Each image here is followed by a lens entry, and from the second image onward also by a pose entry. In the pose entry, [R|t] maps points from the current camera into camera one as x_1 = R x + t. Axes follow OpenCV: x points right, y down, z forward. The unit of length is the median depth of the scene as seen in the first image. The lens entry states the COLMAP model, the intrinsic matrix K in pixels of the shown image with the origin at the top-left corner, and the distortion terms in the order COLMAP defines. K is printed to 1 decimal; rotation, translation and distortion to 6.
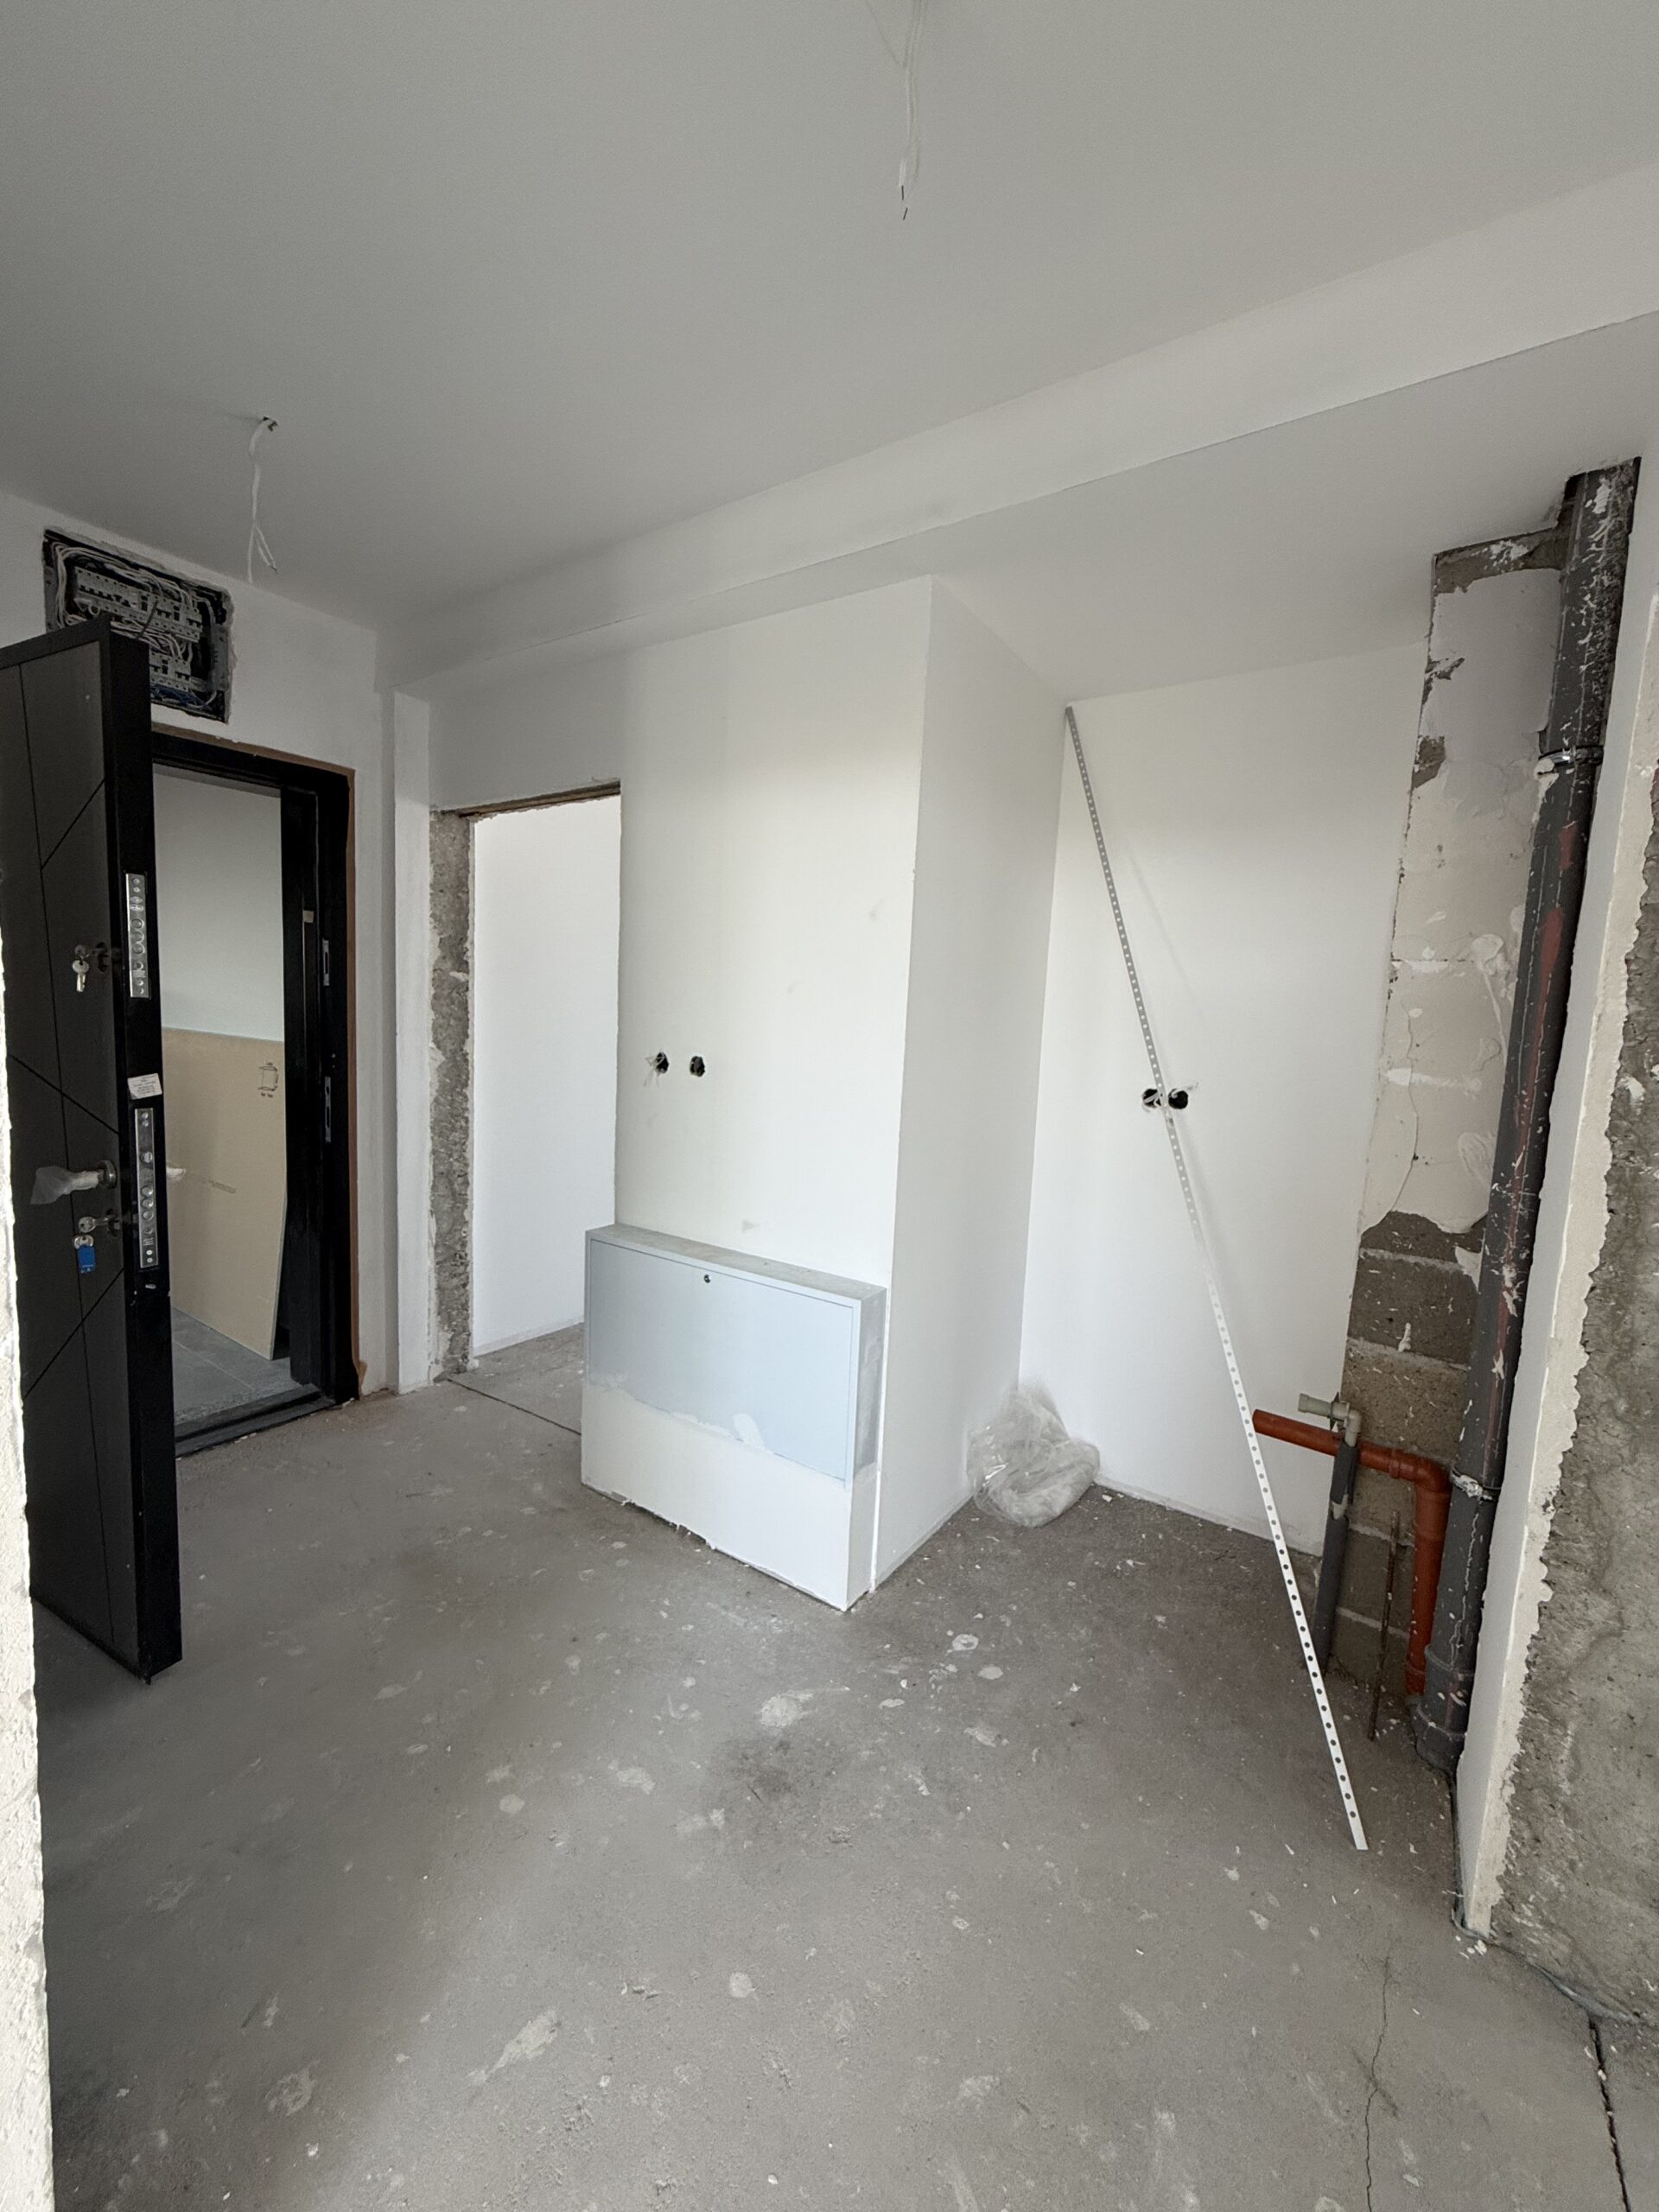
lens RADIAL K [[888.3, 0, 827.4], [0, 888.3, 1106.3], [0, 0, 1]] dist [-0.002768, 0.000228]
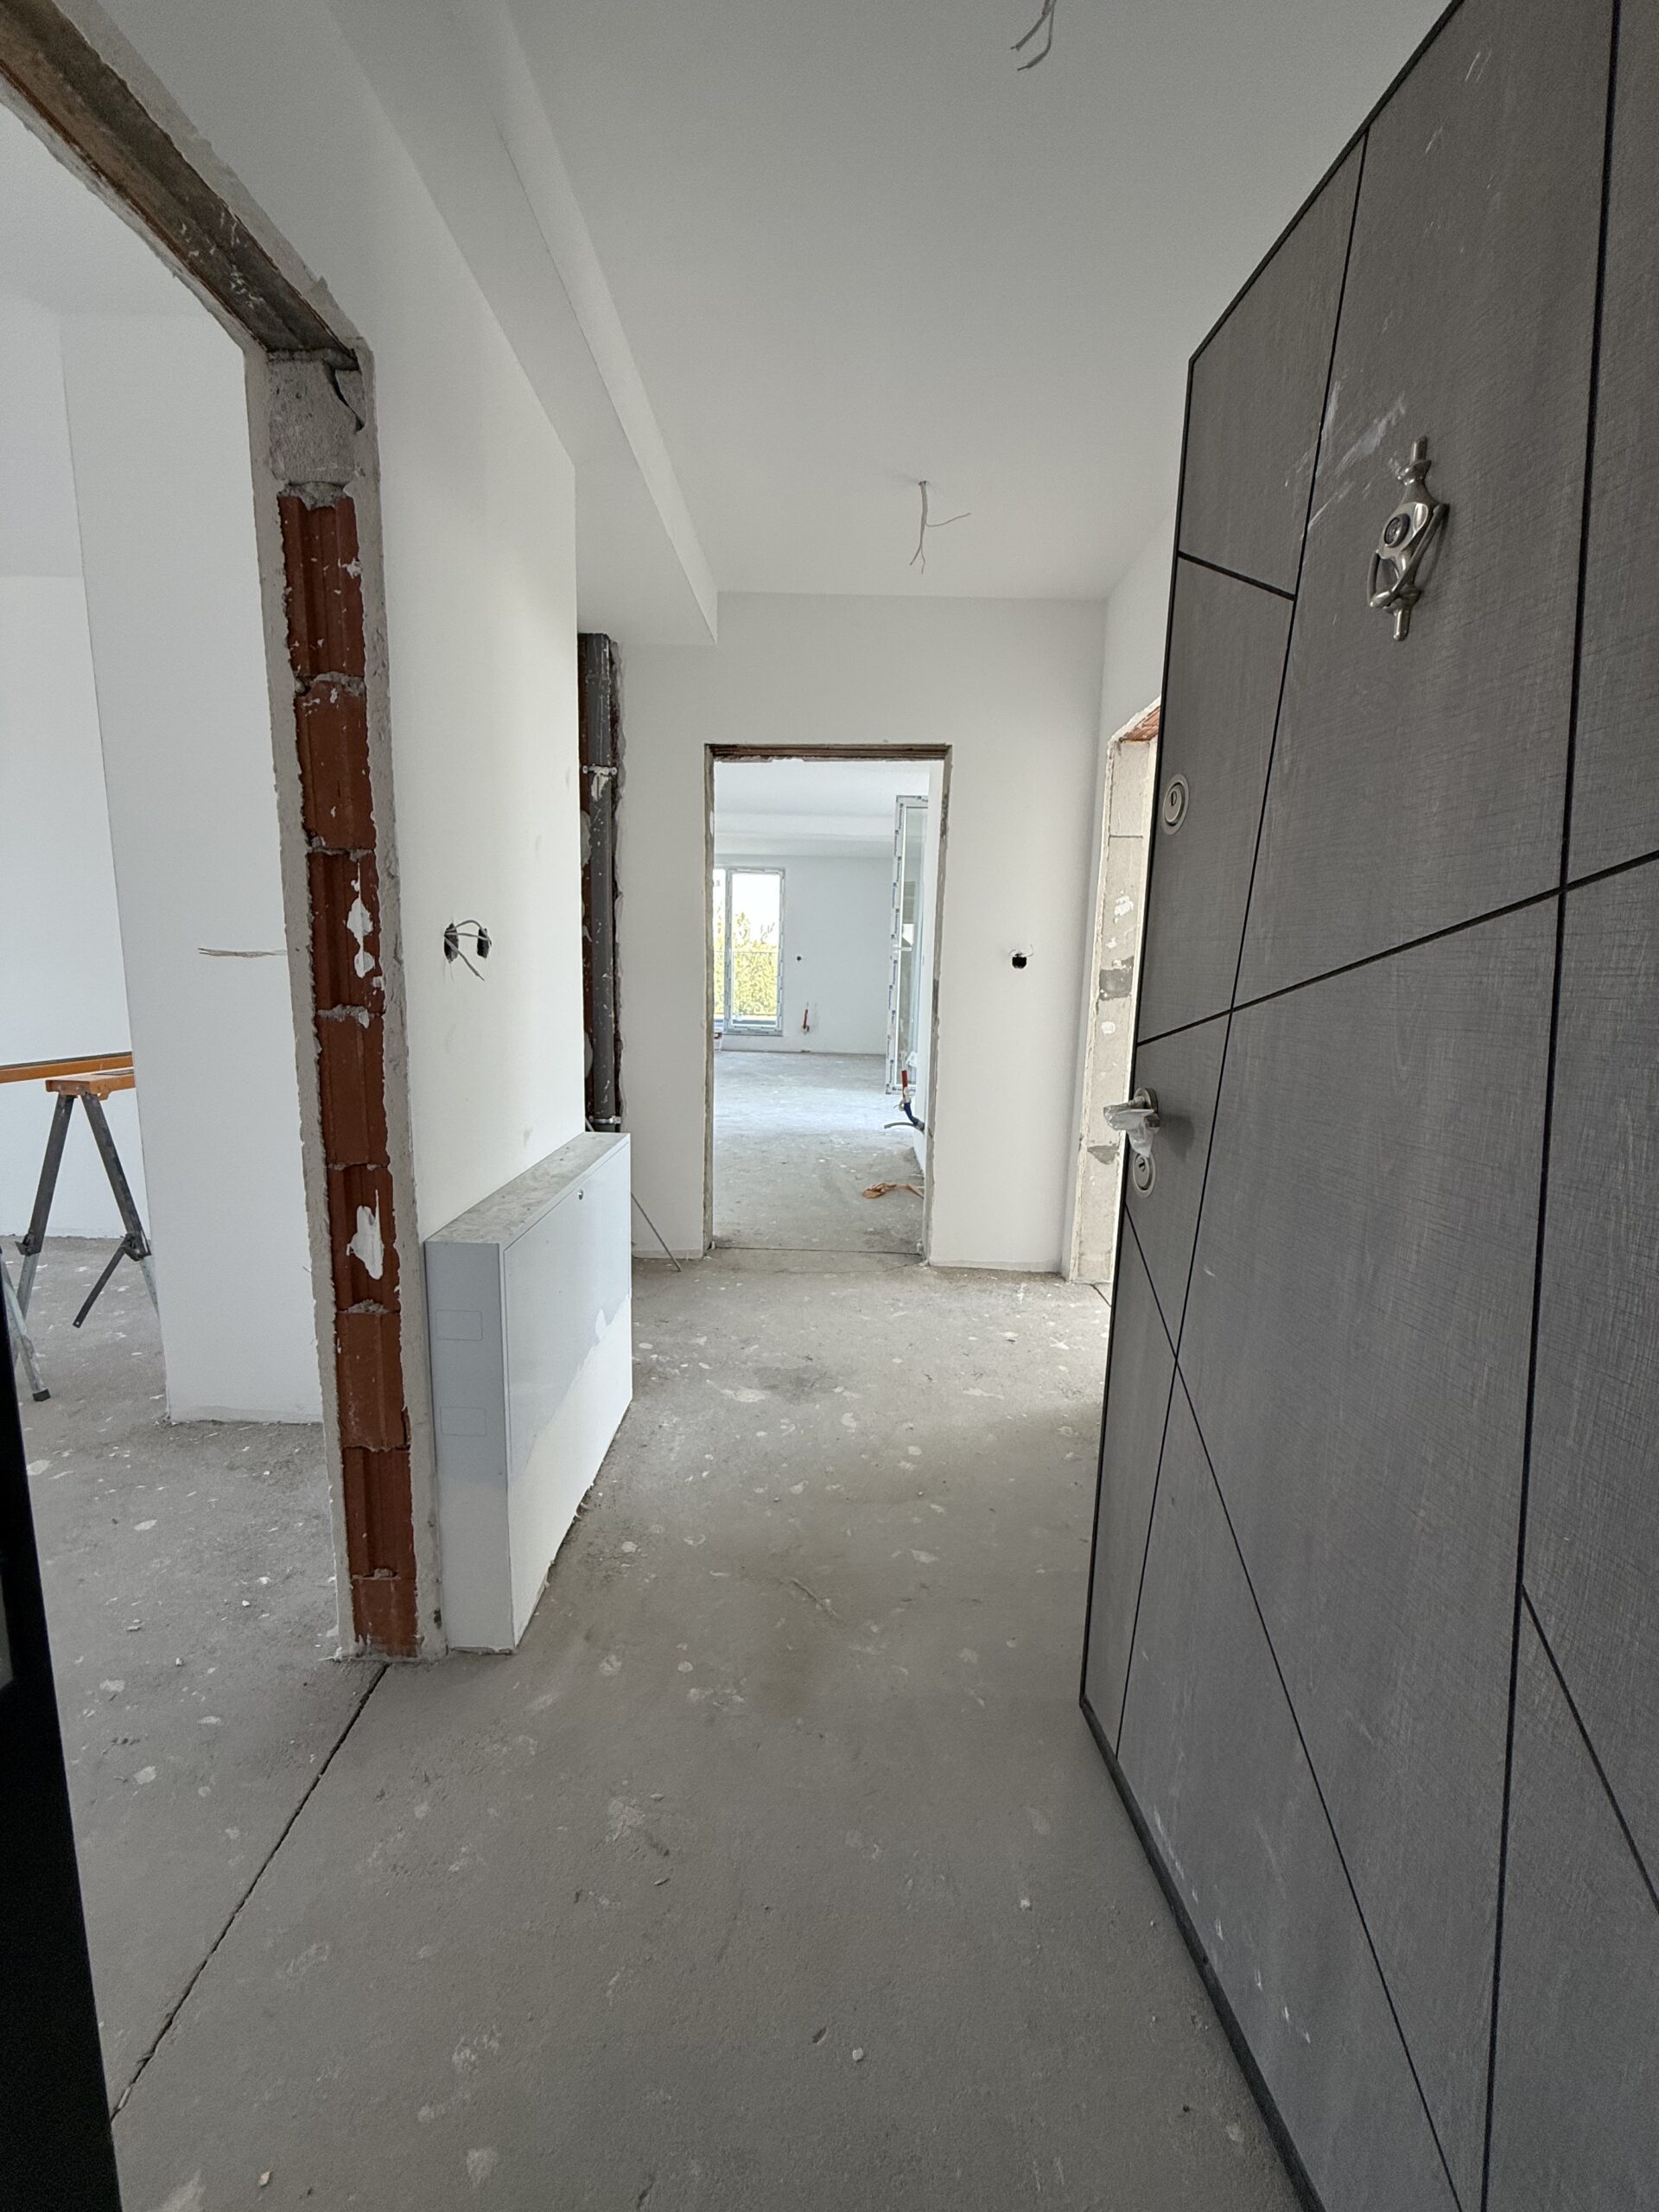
lens RADIAL K [[888.3, 0, 825.7], [0, 888.3, 1102.3], [0, 0, 1]] dist [-0.002768, 0.000228]
pose [[-0.546949, -0.191098, 0.815063, -1.120384], [0.040232, 0.966473, 0.253596, -0.114587], [-0.836199, 0.171496, -0.520923, 1.474974]]
